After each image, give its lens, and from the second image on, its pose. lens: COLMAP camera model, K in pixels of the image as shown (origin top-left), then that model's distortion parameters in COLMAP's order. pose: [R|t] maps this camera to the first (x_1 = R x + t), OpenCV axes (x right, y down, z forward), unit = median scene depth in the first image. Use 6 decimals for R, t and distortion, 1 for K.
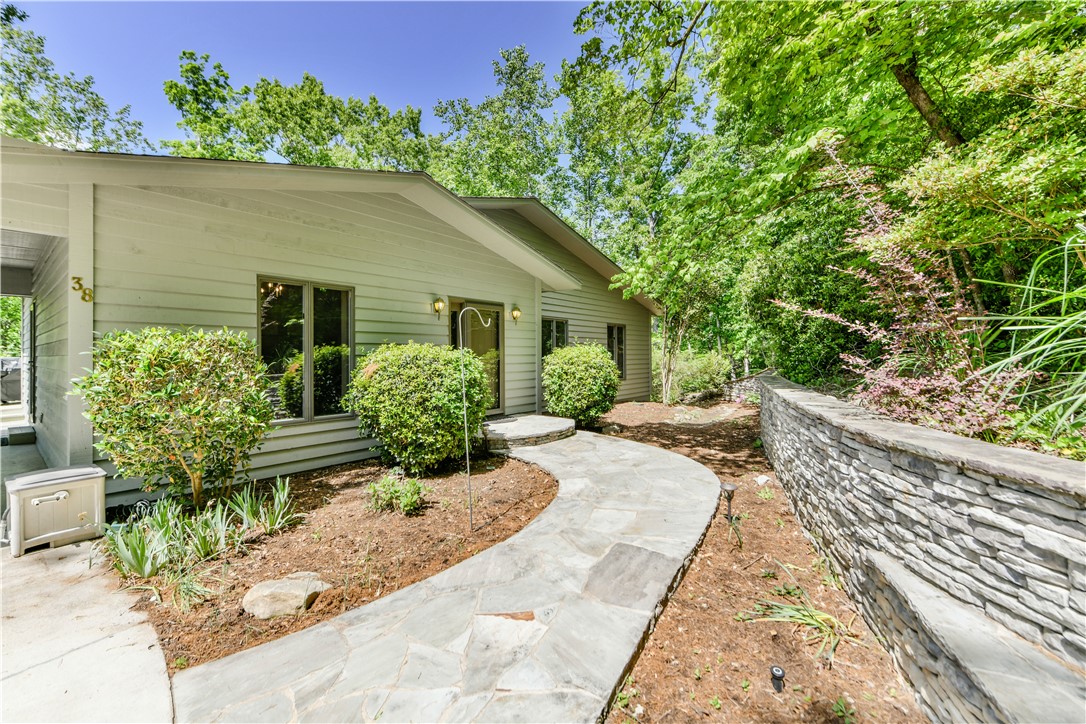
lens RADIAL K [[478.0, 0, 542.1], [0, 478.0, 359.9], [0, 0, 1]] dist [0.000605, -0.000004]
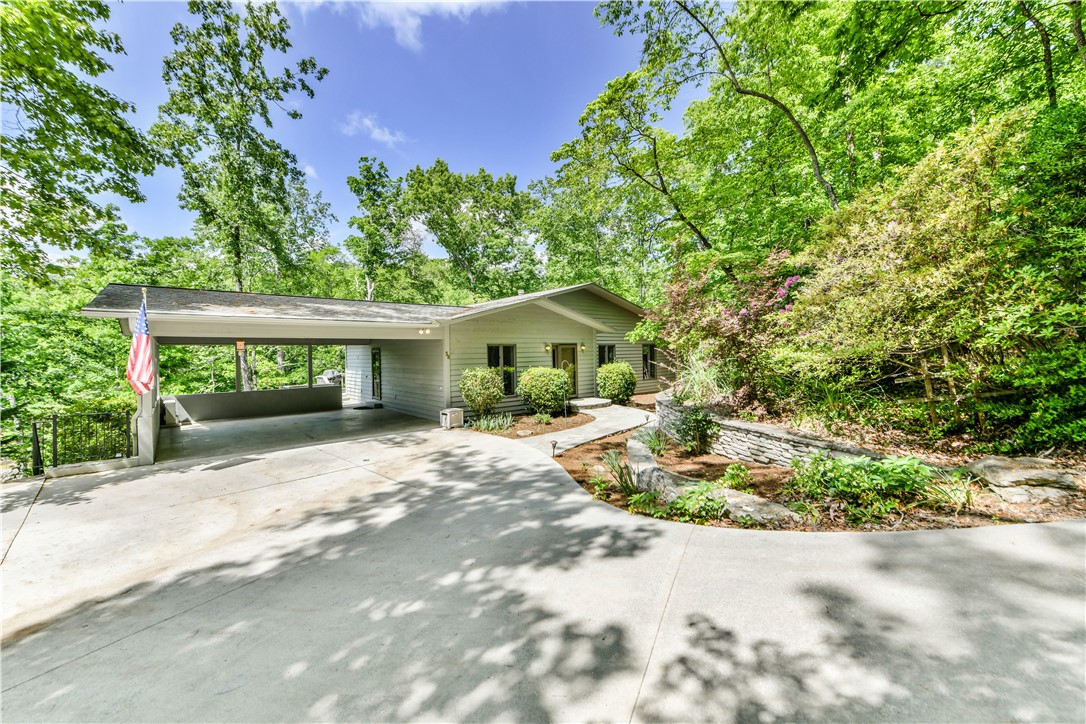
lens RADIAL K [[430.5, 0, 539.7], [0, 430.5, 354.3], [0, 0, 1]] dist [0.007821, -0.000273]
pose [[0.984270, -0.014618, -0.176066, 0.090339], [0.012909, 0.999858, -0.010852, -0.054580], [0.176200, 0.008408, 0.984318, -0.874170]]
